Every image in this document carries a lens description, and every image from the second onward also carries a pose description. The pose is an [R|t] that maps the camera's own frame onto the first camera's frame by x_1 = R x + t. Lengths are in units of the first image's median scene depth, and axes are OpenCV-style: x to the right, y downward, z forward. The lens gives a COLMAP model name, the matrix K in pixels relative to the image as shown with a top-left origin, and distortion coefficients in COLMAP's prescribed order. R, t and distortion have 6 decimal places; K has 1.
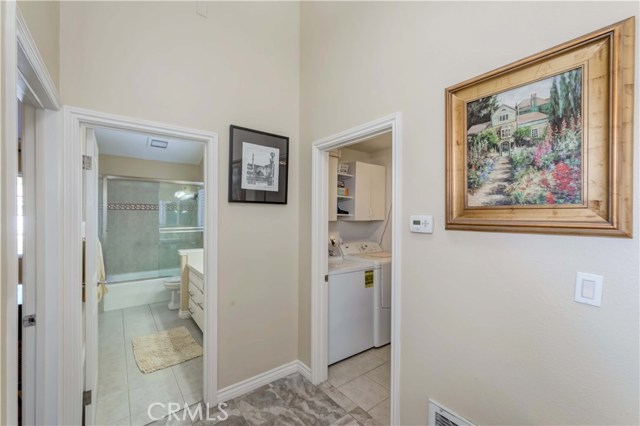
lens RADIAL K [[258.2, 0, 318.8], [0, 258.2, 218.7], [0, 0, 1]] dist [-0.001000, -0.000043]
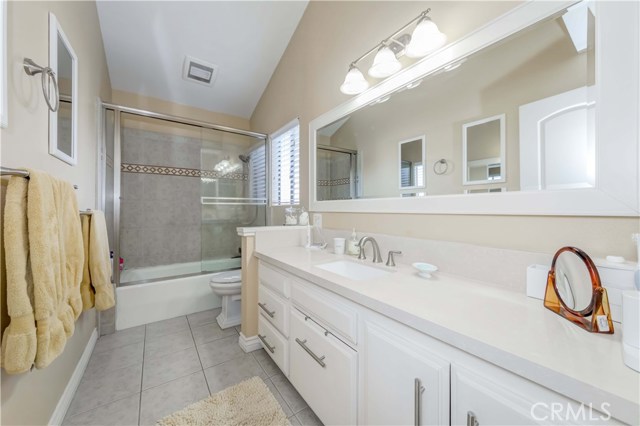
lens RADIAL K [[232.9, 0, 320.0], [0, 232.9, 213.0], [0, 0, 1]] dist [-0.012798, -0.000035]
pose [[0.998765, -0.006098, -0.049318, -0.287562], [0.006228, 0.999978, 0.002487, 0.074783], [0.049301, -0.002792, 0.998780, 0.425718]]
